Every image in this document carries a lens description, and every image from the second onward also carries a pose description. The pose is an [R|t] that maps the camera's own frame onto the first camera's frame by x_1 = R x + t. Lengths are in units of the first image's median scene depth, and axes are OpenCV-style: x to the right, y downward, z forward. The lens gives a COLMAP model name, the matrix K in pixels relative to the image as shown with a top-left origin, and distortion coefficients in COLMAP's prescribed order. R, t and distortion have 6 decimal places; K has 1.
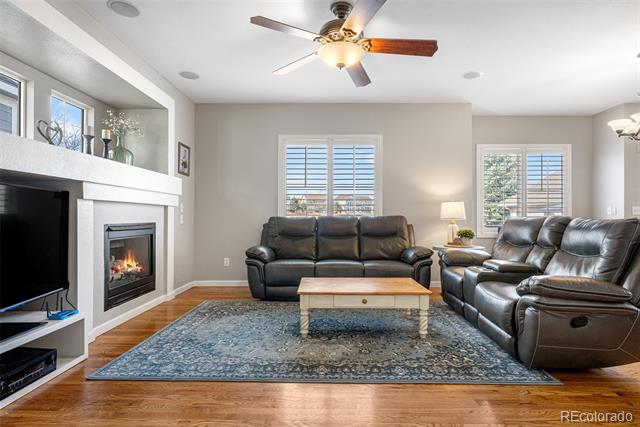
lens RADIAL K [[324.2, 0, 316.2], [0, 324.2, 216.4], [0, 0, 1]] dist [0.003528, 0.002657]
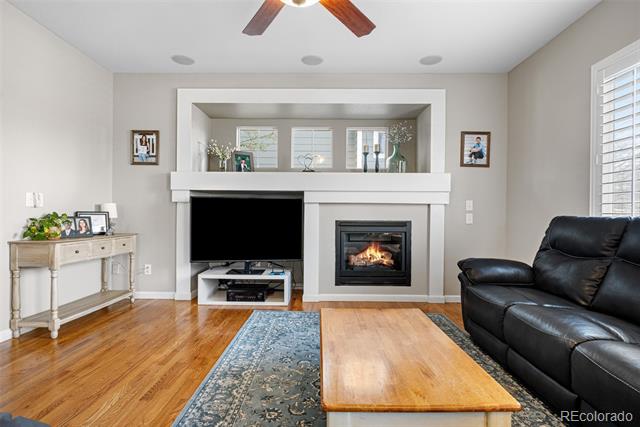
lens RADIAL K [[324.2, 0, 323.6], [0, 324.2, 210.9], [0, 0, 1]] dist [0.003528, 0.002657]
pose [[0.048490, -0.011754, -0.998755, 0.645139], [-0.003105, 0.999924, -0.011919, 0.001220], [0.998819, 0.003679, 0.048450, 0.831460]]
